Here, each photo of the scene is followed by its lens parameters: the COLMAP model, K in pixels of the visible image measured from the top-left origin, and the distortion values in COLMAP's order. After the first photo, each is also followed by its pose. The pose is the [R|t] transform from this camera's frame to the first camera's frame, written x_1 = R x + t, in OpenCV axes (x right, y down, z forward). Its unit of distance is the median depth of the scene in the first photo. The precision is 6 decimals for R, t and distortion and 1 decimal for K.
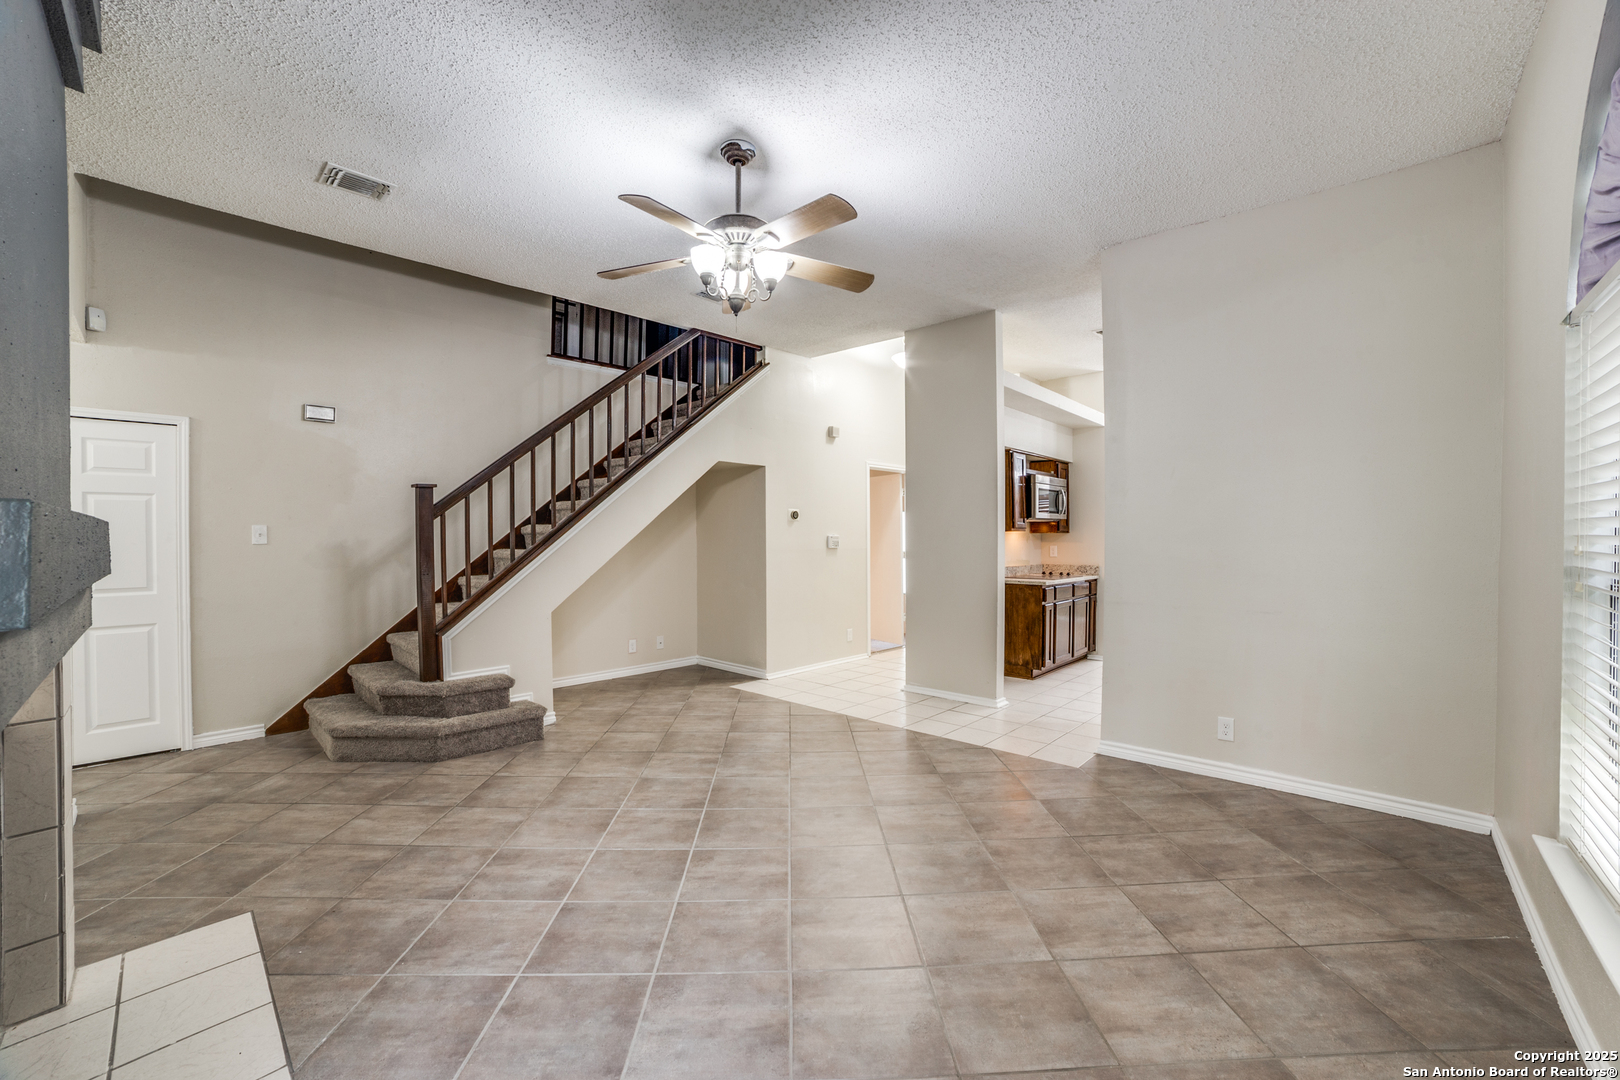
lens RADIAL K [[652.4, 0, 815.4], [0, 652.4, 545.0], [0, 0, 1]] dist [-0.112223, 0.040148]
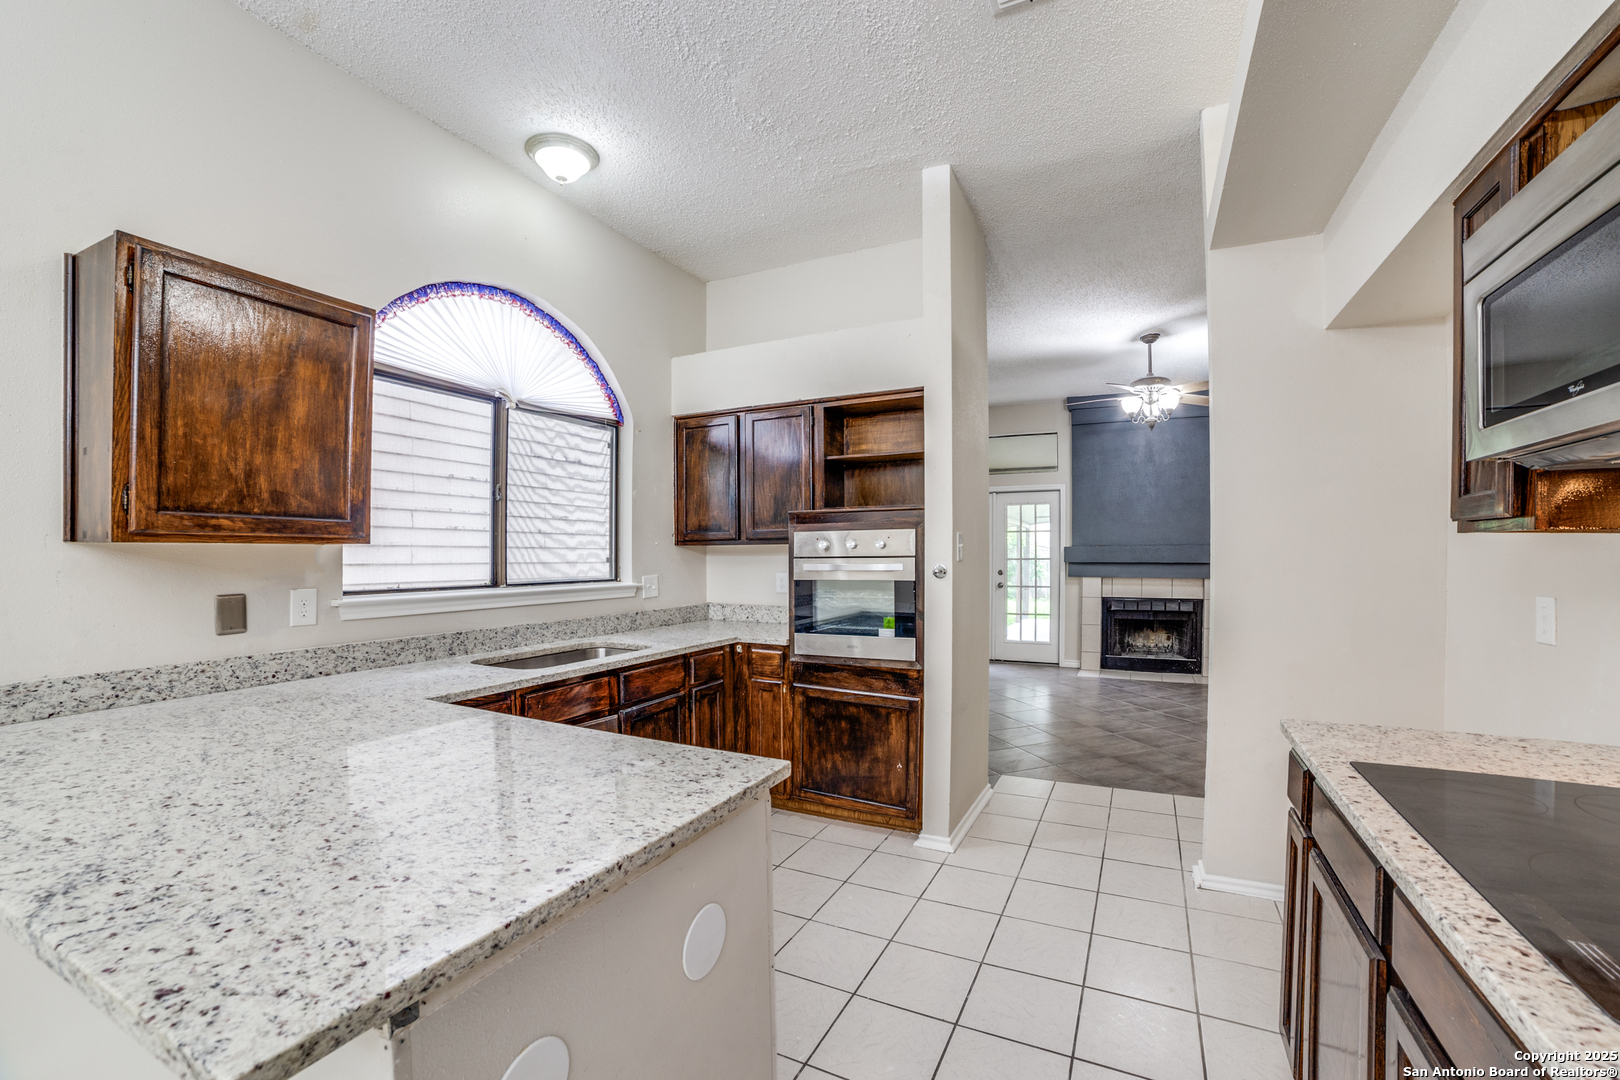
lens RADIAL K [[652.4, 0, 815.4], [0, 652.4, 545.0], [0, 0, 1]] dist [-0.112223, 0.040148]
pose [[-0.962680, -0.002286, -0.270631, 1.203970], [-0.003557, 0.999985, 0.004206, -0.034286], [0.270618, 0.005012, -0.962674, 2.321561]]
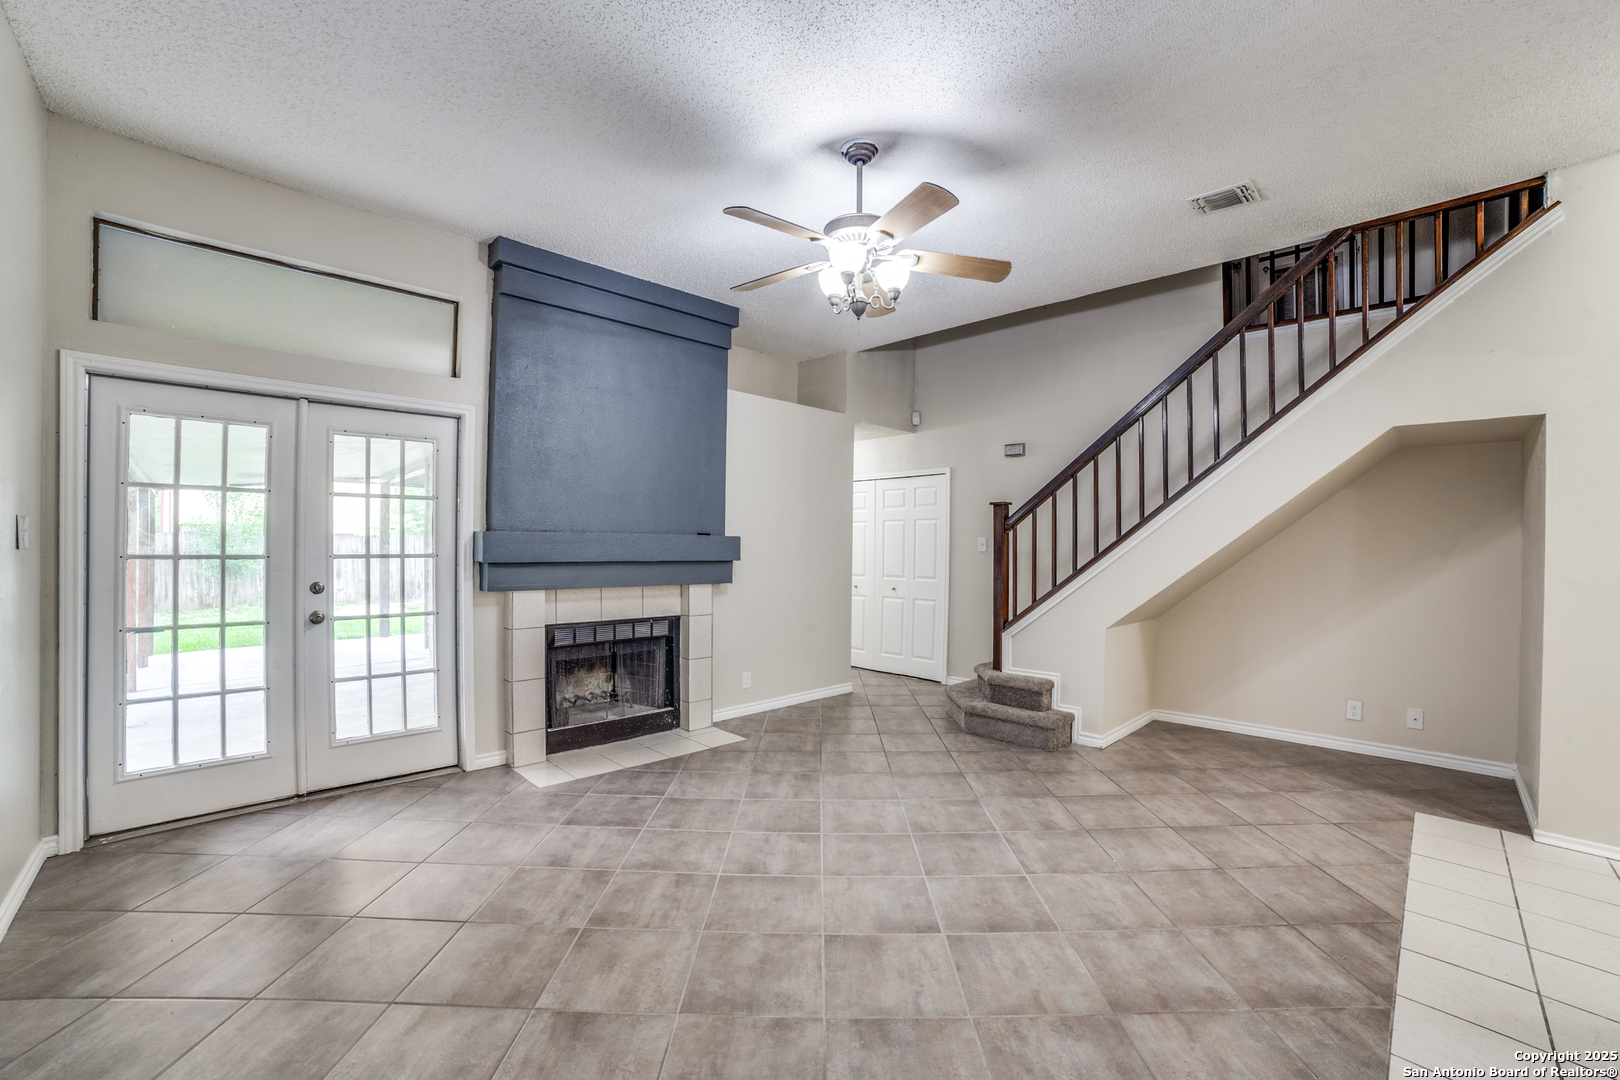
lens RADIAL K [[668.1, 0, 817.9], [0, 668.1, 548.0], [0, 0, 1]] dist [-0.120665, 0.042866]
pose [[-0.041301, 0.005026, -0.999134, 0.822980], [-0.025063, 0.999667, 0.006064, -0.012397], [0.998832, 0.025292, -0.041161, 0.923150]]
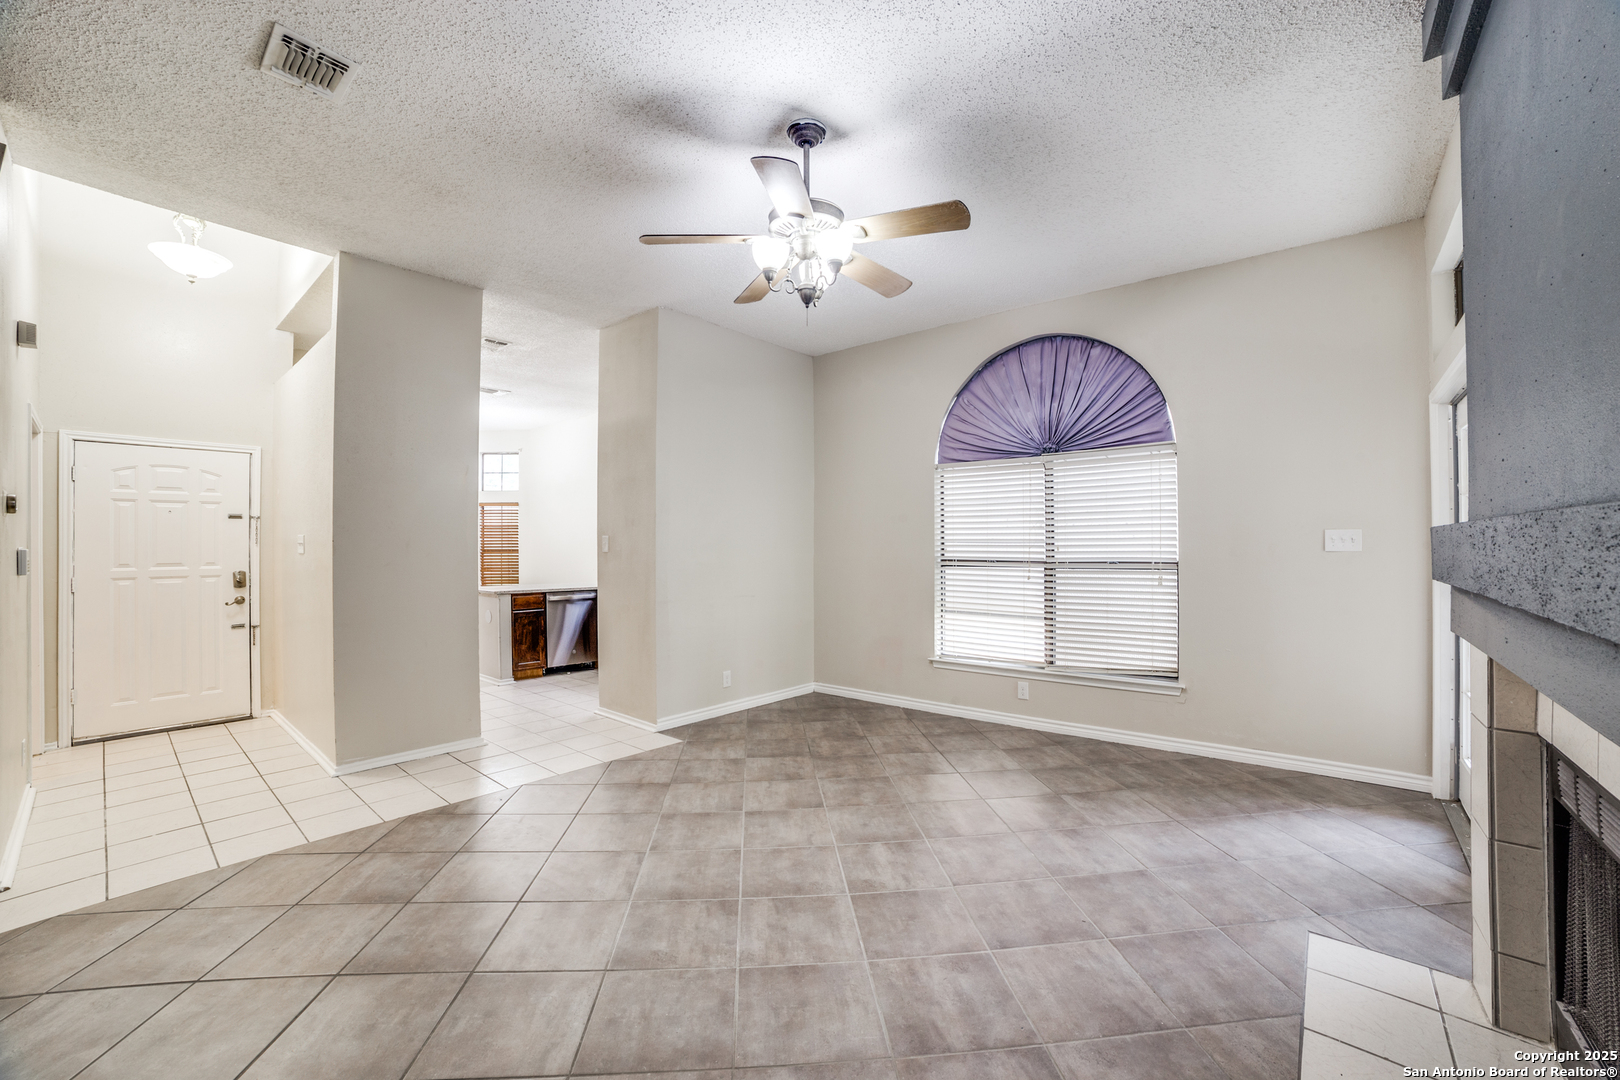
lens RADIAL K [[652.4, 0, 815.4], [0, 652.4, 545.0], [0, 0, 1]] dist [-0.112223, 0.040148]
pose [[-0.050925, 0.003656, 0.998696, -0.975793], [0.018394, 0.999827, -0.002722, -0.011377], [-0.998533, 0.018232, -0.050983, 0.973315]]
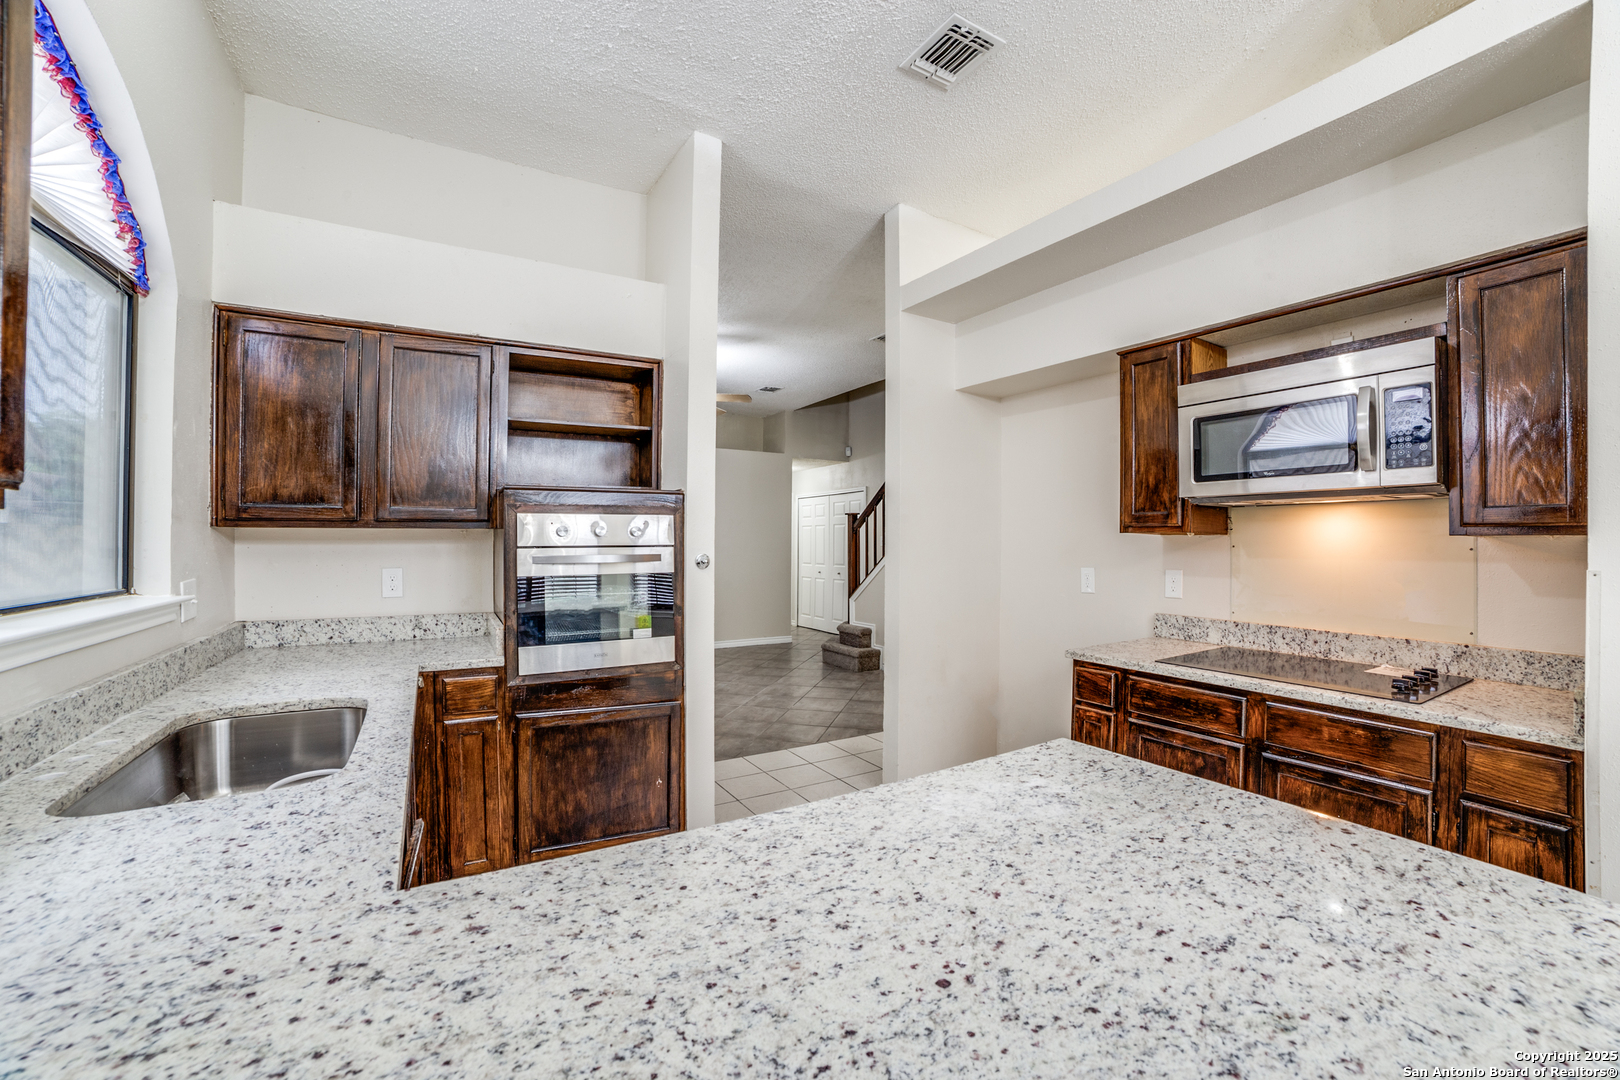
lens RADIAL K [[660.5, 0, 820.3], [0, 660.5, 531.9], [0, 0, 1]] dist [-0.110011, 0.041925]
pose [[-0.290866, -0.015129, -0.956644, 1.569720], [-0.020372, 0.999746, -0.009617, -0.028574], [0.956547, 0.016692, -0.291100, 1.903036]]
